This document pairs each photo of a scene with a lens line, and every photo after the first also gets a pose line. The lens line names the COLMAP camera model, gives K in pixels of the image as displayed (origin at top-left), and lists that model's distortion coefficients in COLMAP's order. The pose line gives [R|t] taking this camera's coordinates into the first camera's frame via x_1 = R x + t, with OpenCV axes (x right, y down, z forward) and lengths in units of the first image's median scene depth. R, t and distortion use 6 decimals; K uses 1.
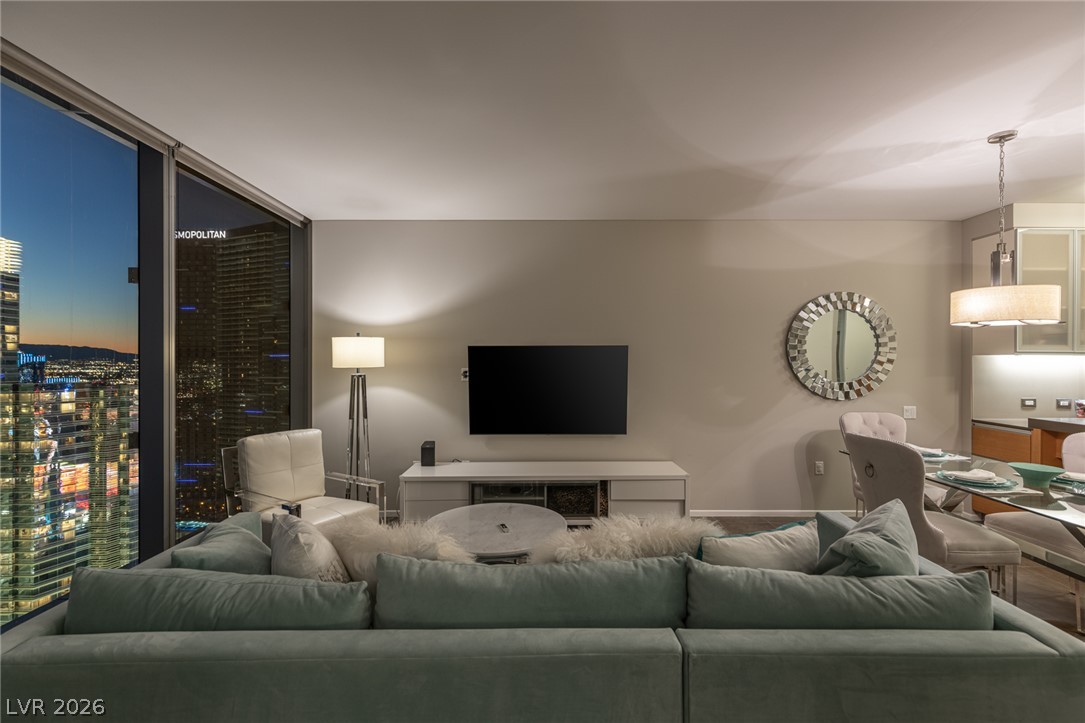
lens RADIAL K [[483.0, 0, 546.6], [0, 483.0, 356.6], [0, 0, 1]] dist [0.002699, 0.000286]
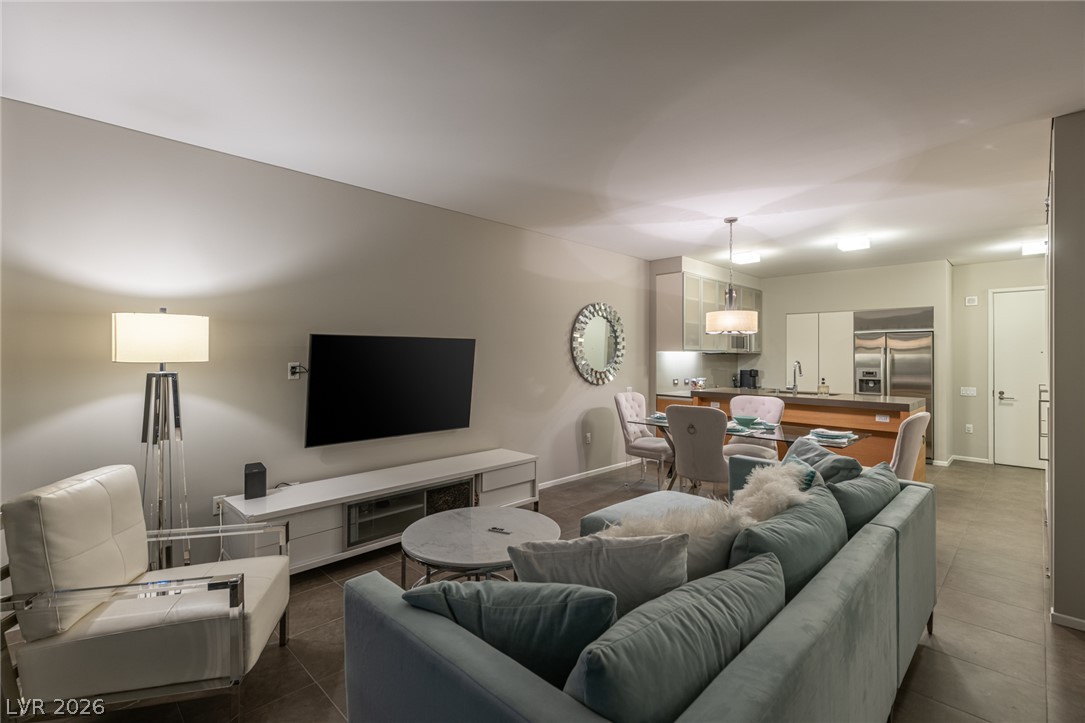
lens RADIAL K [[483.0, 0, 543.5], [0, 483.0, 348.3], [0, 0, 1]] dist [0.002699, 0.000286]
pose [[0.713326, 0.013772, 0.700697, -0.425857], [-0.006688, 0.999895, -0.012845, 0.008455], [-0.700800, 0.004476, 0.713343, 0.168775]]
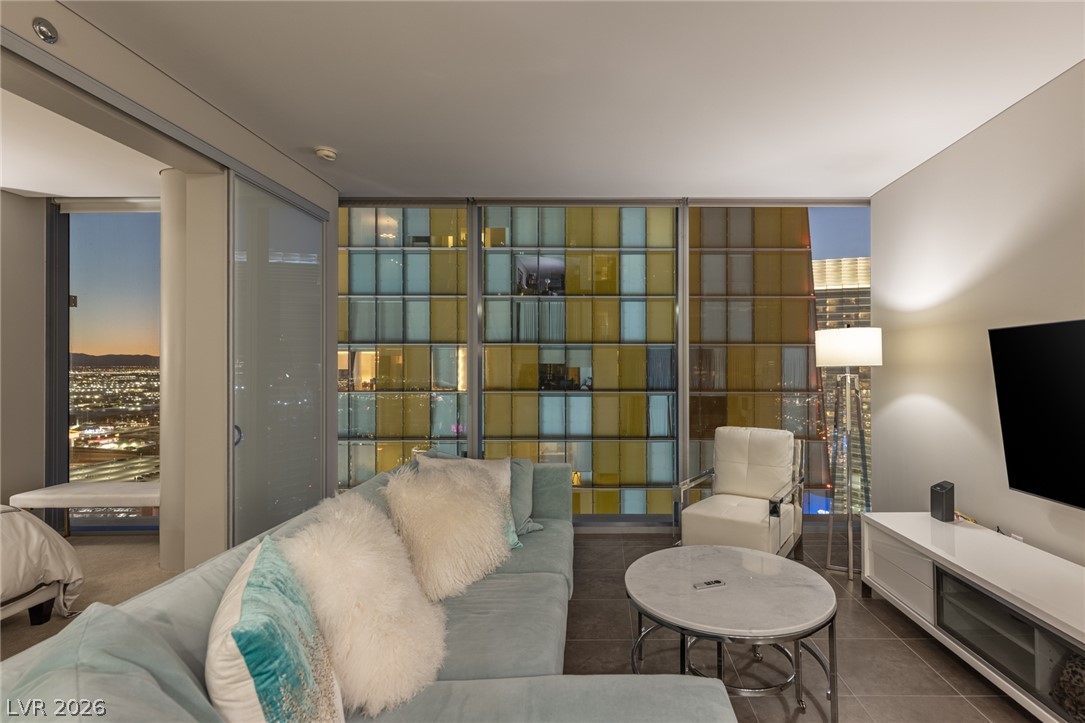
lens RADIAL K [[517.5, 0, 605.6], [0, 517.5, 360.9], [0, 0, 1]] dist [0.006232, -0.000573]
pose [[0.000477, -0.011768, -0.999931, 0.432576], [0.002177, 0.999928, -0.011766, 0.020773], [0.999998, -0.002171, 0.000502, 0.525352]]
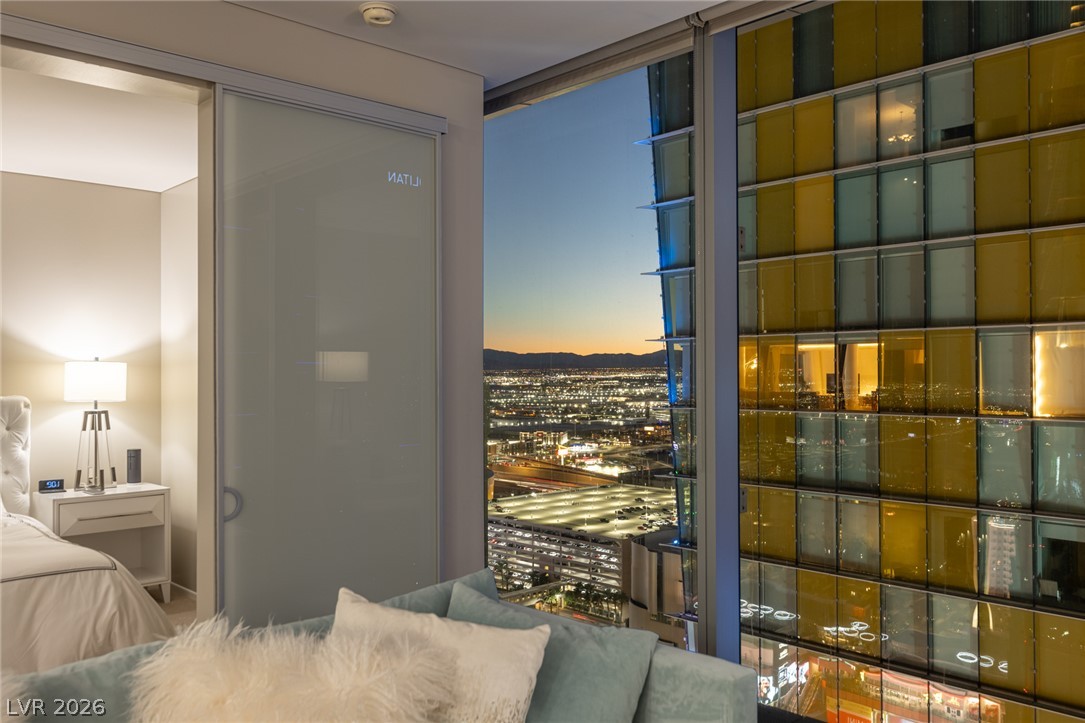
lens RADIAL K [[890.7, 0, 545.4], [0, 890.7, 361.6], [0, 0, 1]] dist [0.004796, 0.009020]
pose [[-0.733389, -0.001657, -0.679807, 0.089917], [0.007548, 0.999916, -0.010581, 0.002995], [0.679767, -0.012891, -0.733315, 0.741594]]
